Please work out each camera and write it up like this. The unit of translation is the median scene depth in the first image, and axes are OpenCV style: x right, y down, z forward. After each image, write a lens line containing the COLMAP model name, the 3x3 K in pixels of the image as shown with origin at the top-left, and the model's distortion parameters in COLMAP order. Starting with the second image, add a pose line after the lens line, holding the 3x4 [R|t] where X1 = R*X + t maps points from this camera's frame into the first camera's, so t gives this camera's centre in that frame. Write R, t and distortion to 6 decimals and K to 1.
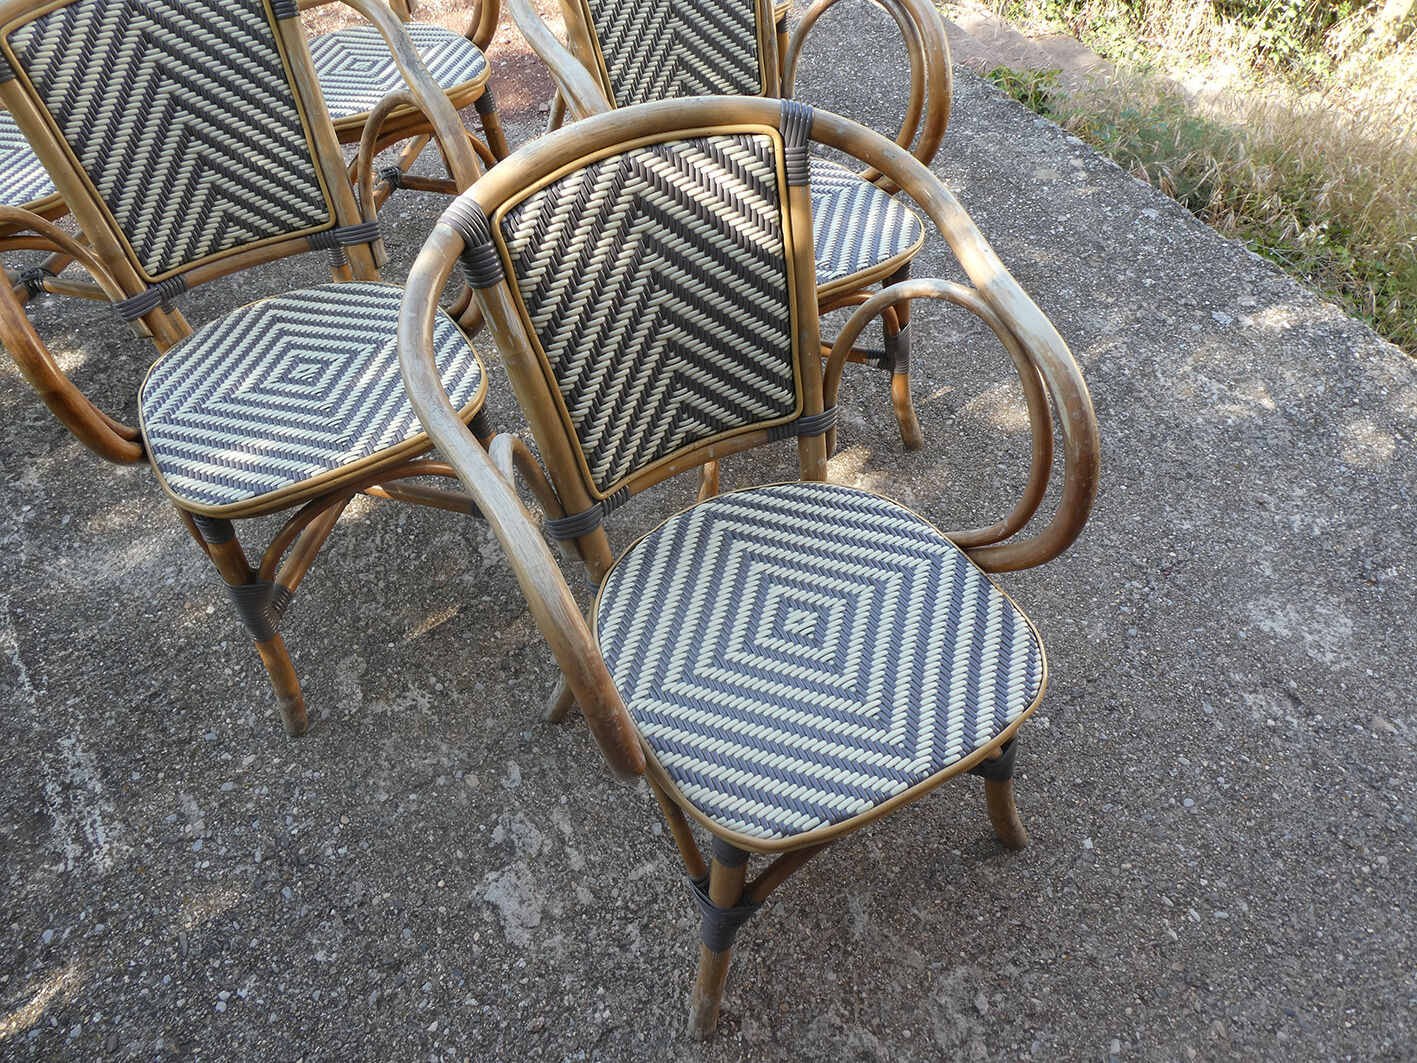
lens RADIAL K [[1033.9, 0, 729.6], [0, 1033.9, 536.1], [0, 0, 1]] dist [0.007044, -0.003205]
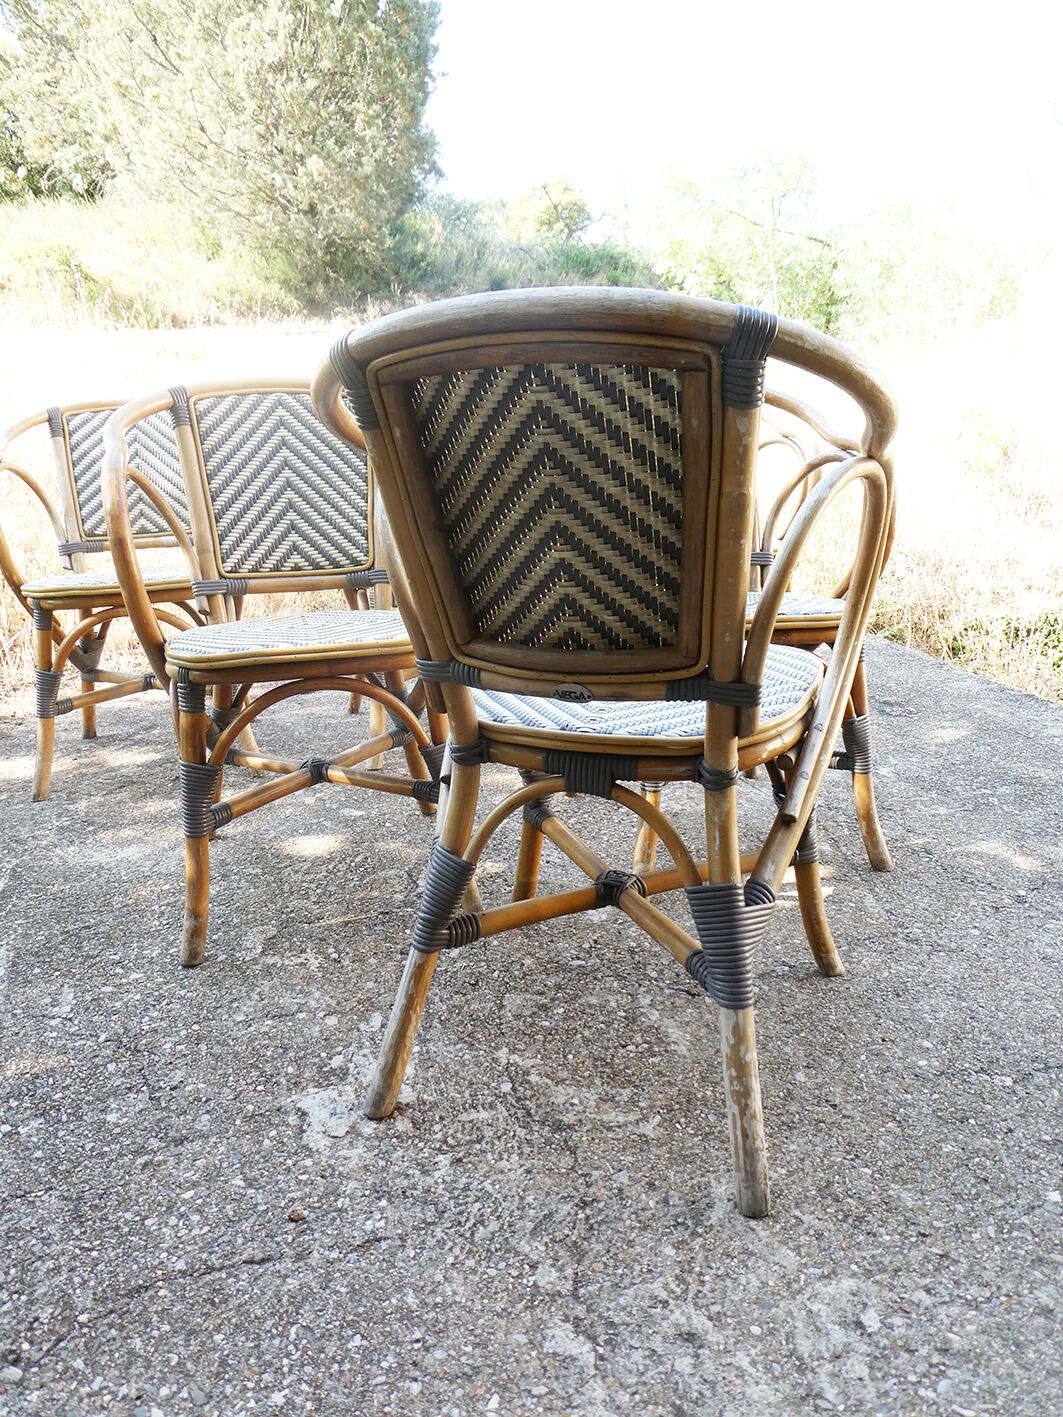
lens RADIAL K [[1038.7, 0, 531.5], [0, 1038.7, 708.5], [0, 0, 1]] dist [0.024131, -0.029427]
pose [[0.957041, 0.062913, -0.283046, 0.179091], [-0.209462, 0.825013, -0.524861, 0.480985], [0.200496, 0.561601, 0.802749, 0.133212]]
